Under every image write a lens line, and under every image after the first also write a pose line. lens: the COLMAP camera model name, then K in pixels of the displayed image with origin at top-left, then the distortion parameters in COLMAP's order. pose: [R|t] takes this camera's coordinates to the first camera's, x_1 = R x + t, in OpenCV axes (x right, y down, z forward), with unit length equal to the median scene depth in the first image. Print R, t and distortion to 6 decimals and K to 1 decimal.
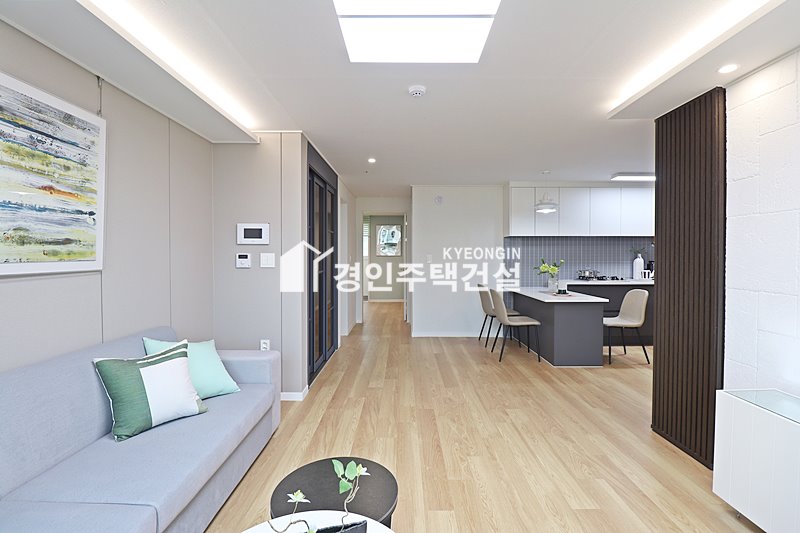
lens RADIAL K [[369.9, 0, 402.1], [0, 369.9, 264.3], [0, 0, 1]] dist [-0.000660, -0.011592]
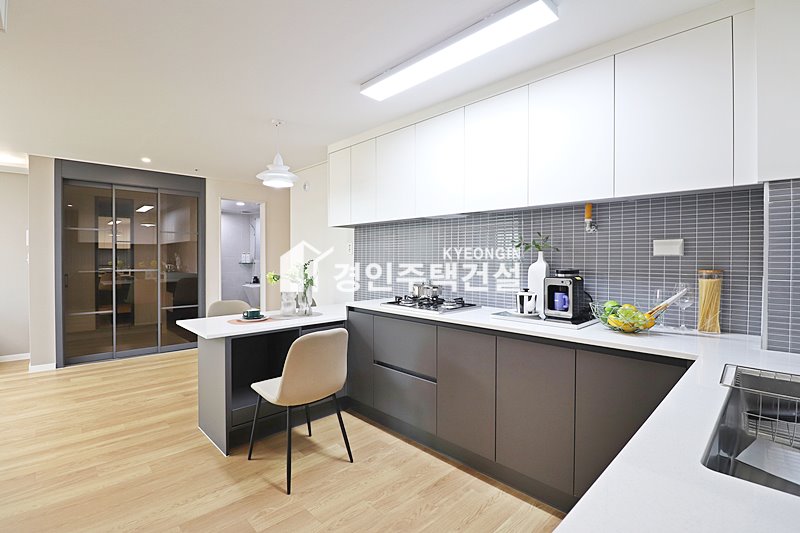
lens RADIAL K [[369.9, 0, 412.5], [0, 369.9, 265.8], [0, 0, 1]] dist [-0.000660, -0.011592]
pose [[0.695892, 0.018642, -0.717905, 1.734473], [-0.020158, 0.999776, 0.006422, -0.023011], [0.717864, 0.010002, 0.696112, 1.256574]]
